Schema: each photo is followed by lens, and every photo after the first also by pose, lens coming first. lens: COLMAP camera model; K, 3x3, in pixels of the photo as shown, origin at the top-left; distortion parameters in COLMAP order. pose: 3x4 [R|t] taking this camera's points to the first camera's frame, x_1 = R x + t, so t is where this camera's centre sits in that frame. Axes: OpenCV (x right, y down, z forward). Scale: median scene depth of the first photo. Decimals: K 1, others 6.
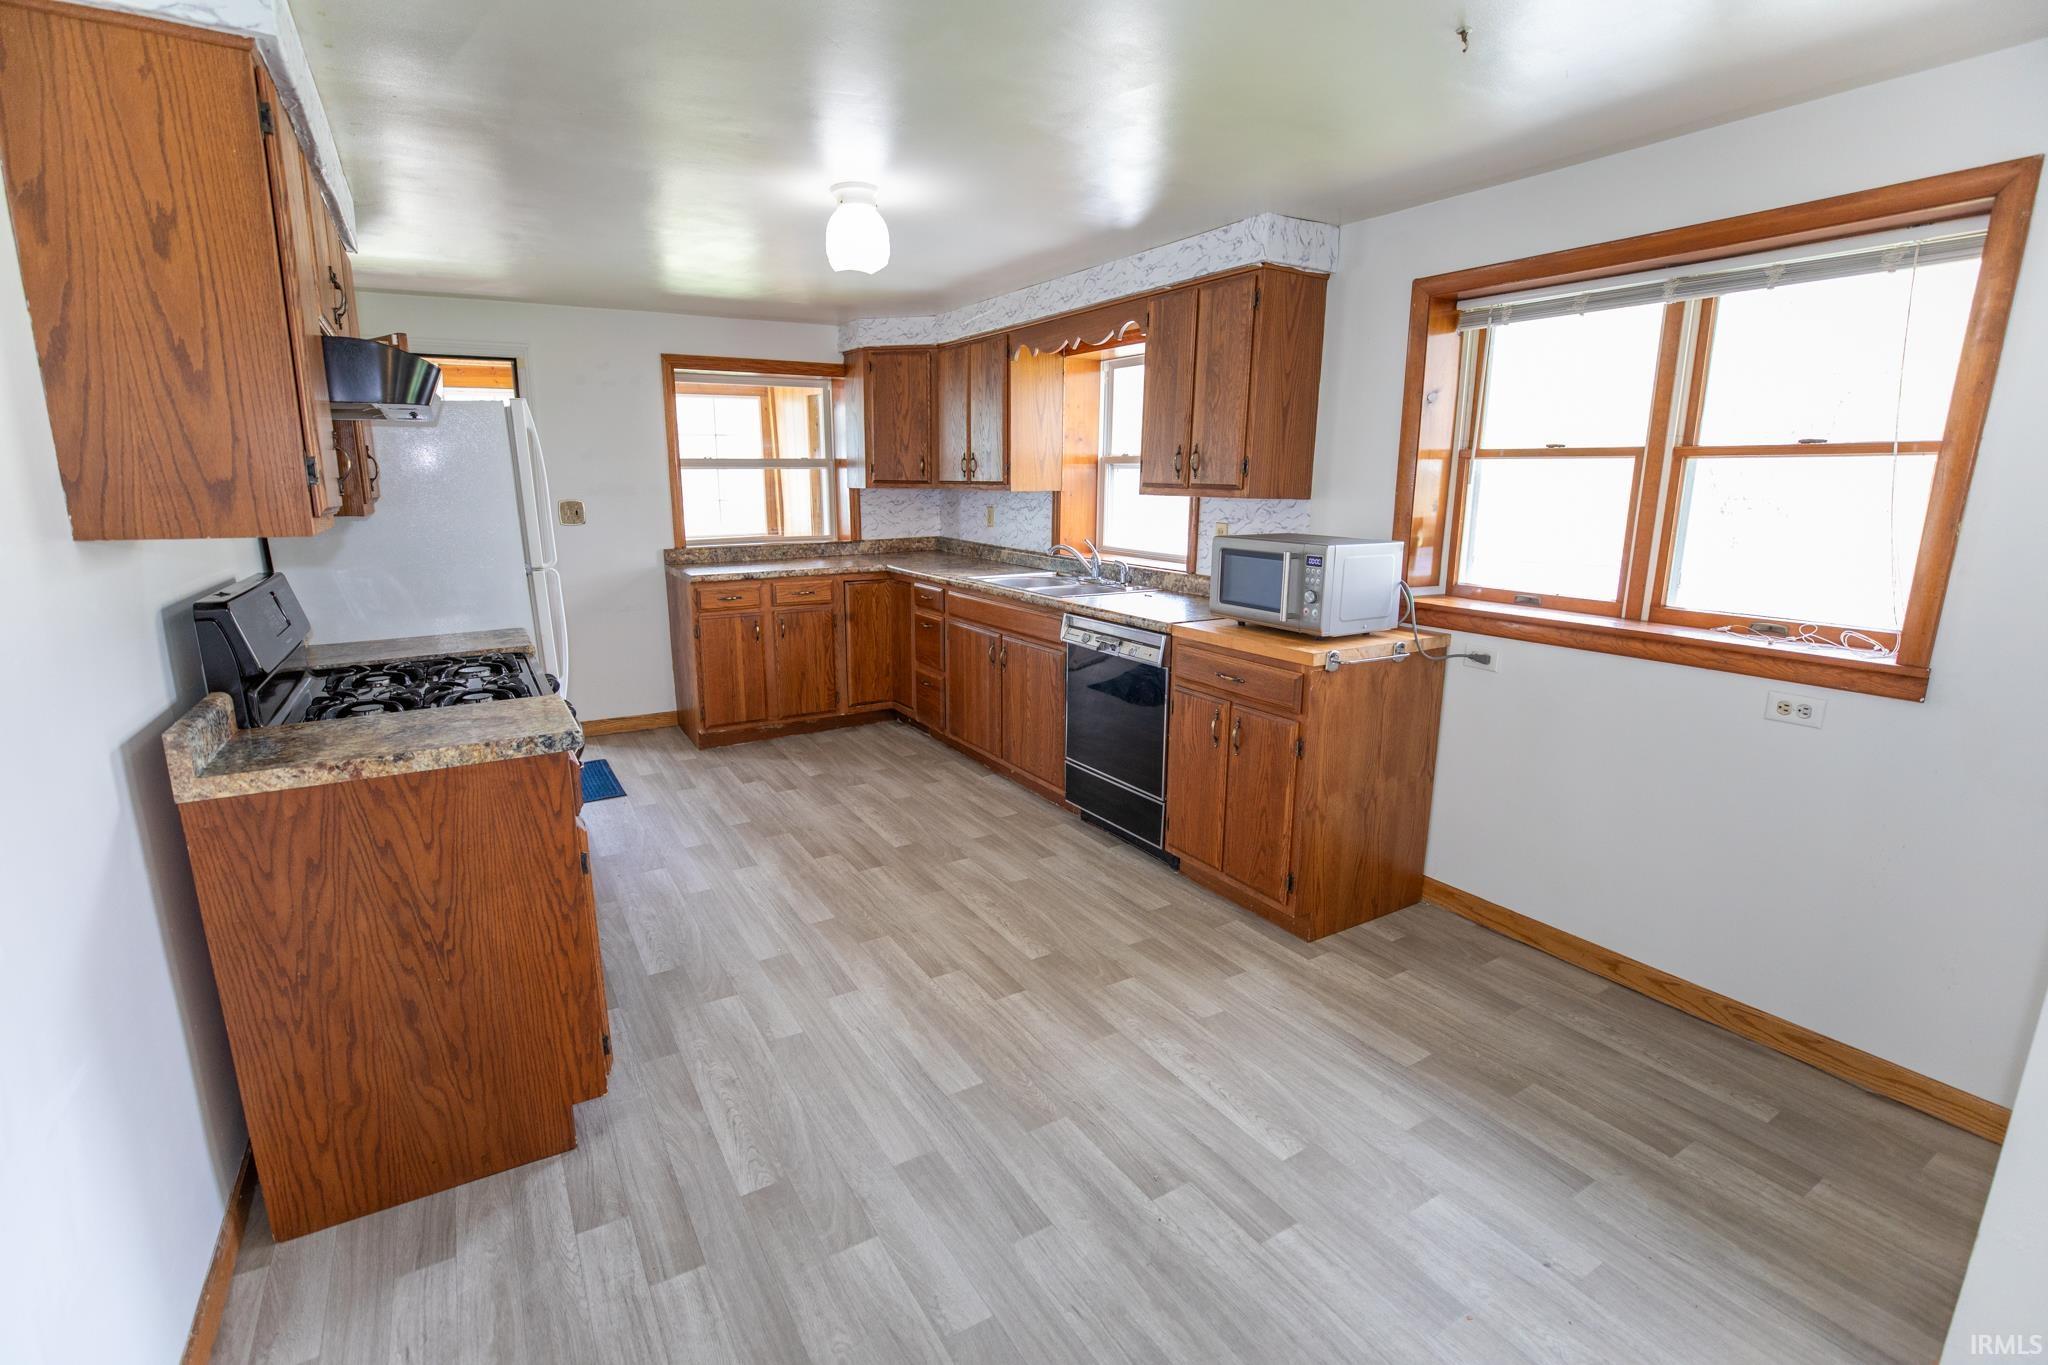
lens RADIAL K [[933.0, 0, 1024.0], [0, 933.0, 682.5], [0, 0, 1]] dist [-0.047658, 0.014542]
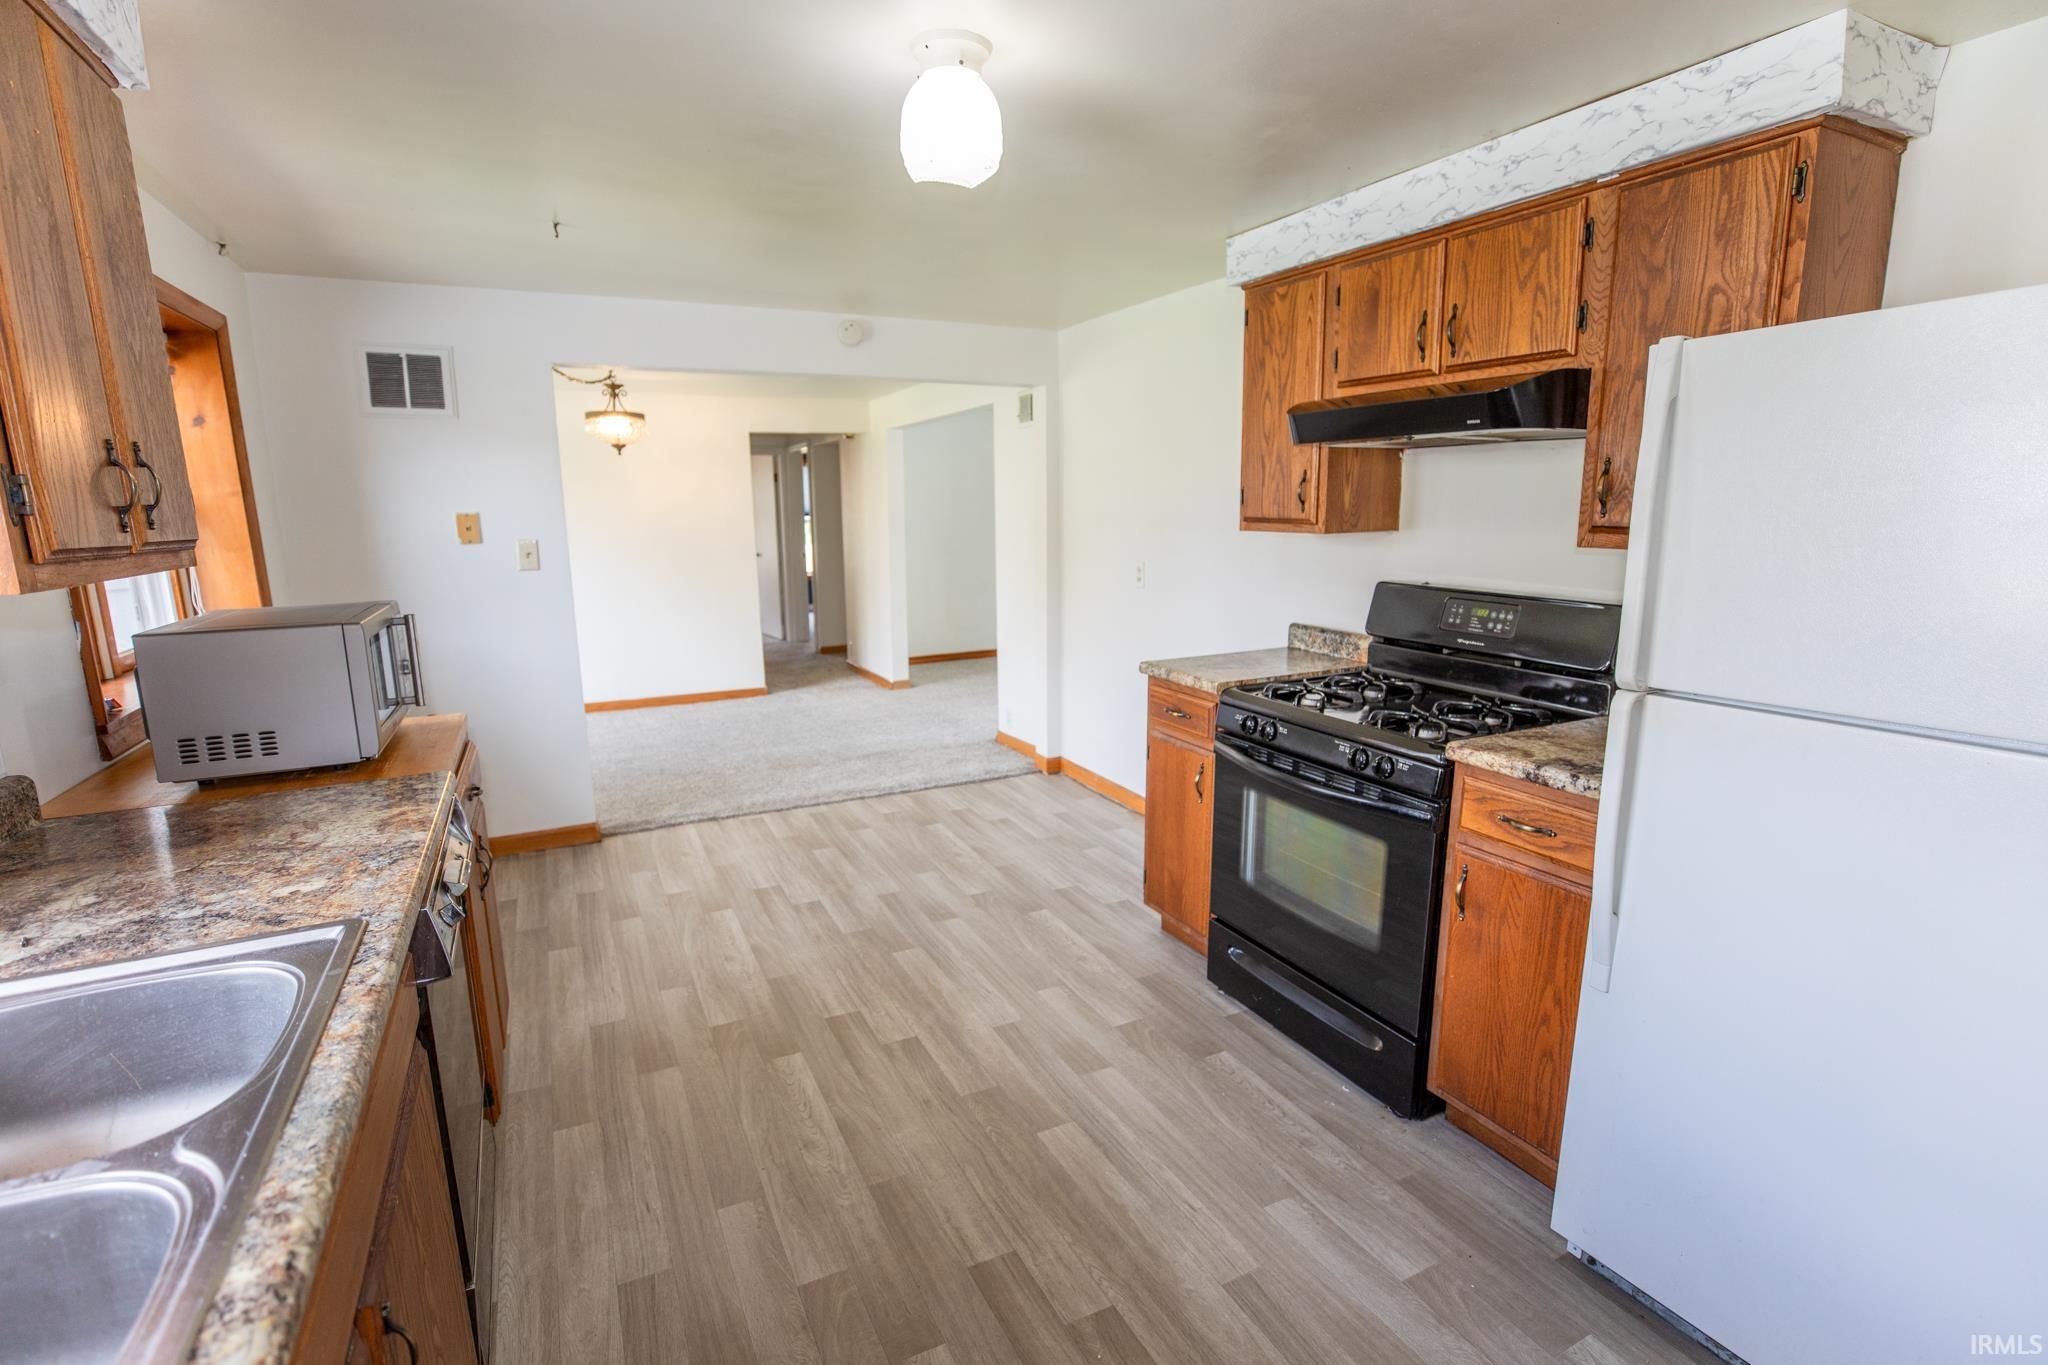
lens RADIAL K [[941.6, 0, 1005.0], [0, 941.6, 684.1], [0, 0, 1]] dist [-0.050837, 0.015729]
pose [[-0.995234, -0.007223, 0.097251, -0.251147], [0.032167, 0.917125, 0.397299, -0.344944], [-0.092061, 0.398534, -0.912522, 1.544969]]
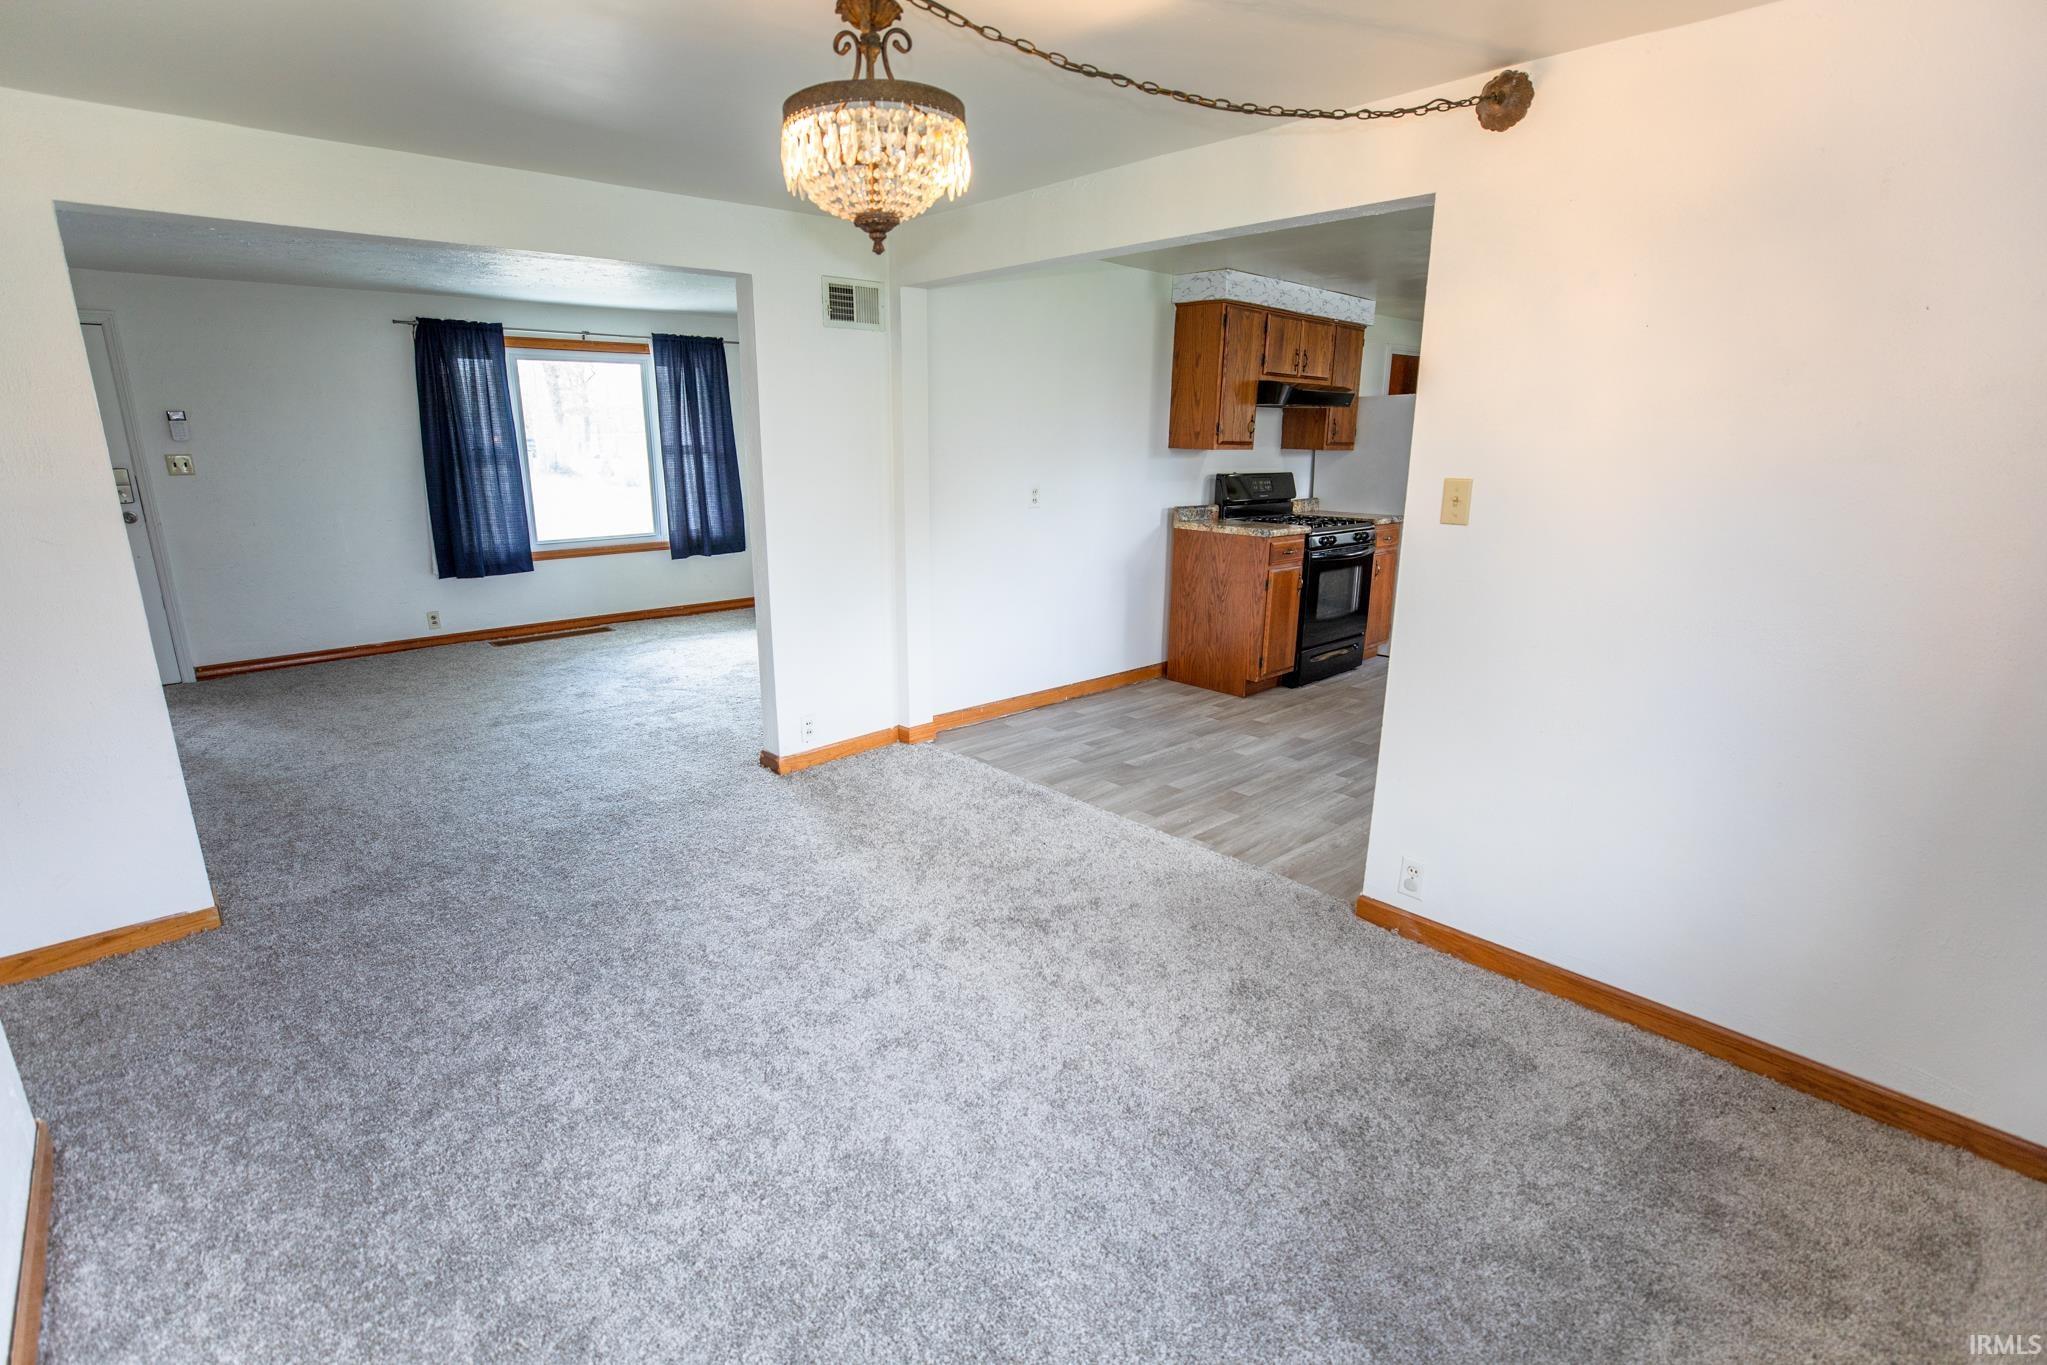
lens RADIAL K [[954.6, 0, 1014.1], [0, 954.6, 682.7], [0, 0, 1]] dist [-0.052316, 0.015873]
pose [[0.193501, 0.250863, -0.948486, 1.253436], [-0.217112, 0.953738, 0.207959, 0.040007], [0.956776, 0.165687, 0.239014, -0.166582]]
